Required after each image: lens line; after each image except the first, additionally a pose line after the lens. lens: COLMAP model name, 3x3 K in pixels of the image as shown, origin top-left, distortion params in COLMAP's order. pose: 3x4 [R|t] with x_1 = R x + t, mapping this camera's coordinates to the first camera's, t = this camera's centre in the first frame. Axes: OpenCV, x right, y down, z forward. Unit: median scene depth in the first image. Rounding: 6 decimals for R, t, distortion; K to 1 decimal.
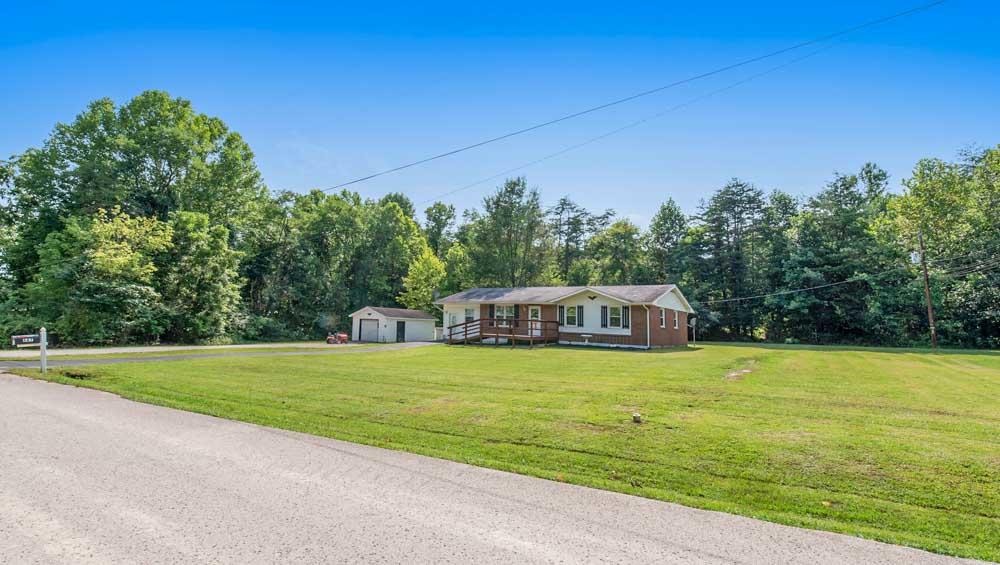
lens RADIAL K [[440.1, 0, 500.3], [0, 440.1, 285.4], [0, 0, 1]] dist [-0.003848, -0.000330]
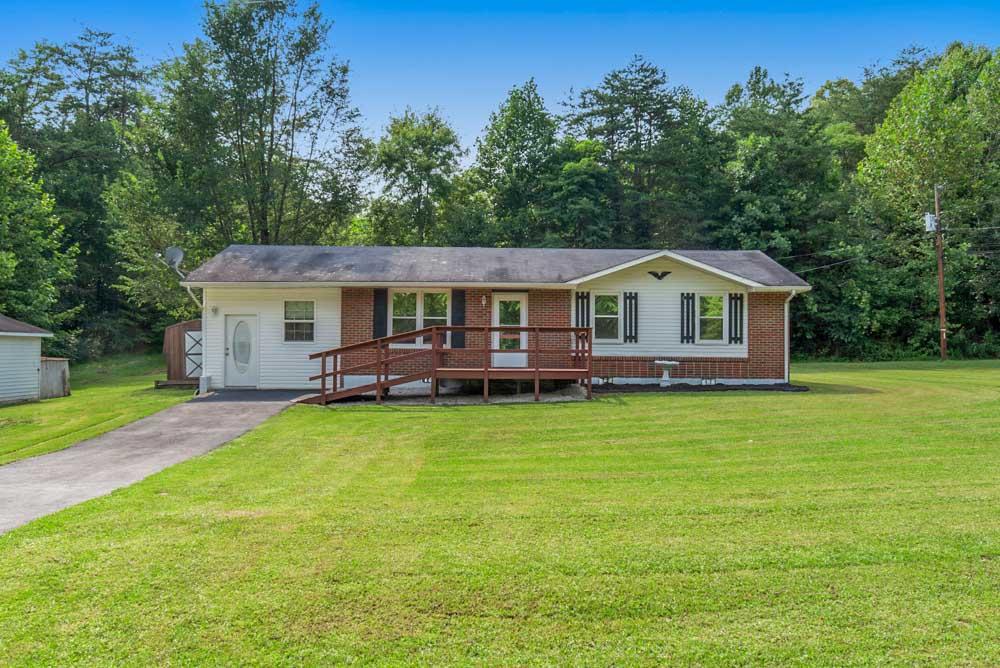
lens RADIAL K [[883.7, 0, 499.9], [0, 883.7, 330.8], [0, 0, 1]] dist [0.006916, 0.001836]
pose [[0.810369, -0.019963, 0.585580, -0.401772], [-0.028787, 0.996856, 0.073822, 0.022234], [-0.585213, -0.076680, 0.807246, 0.366637]]
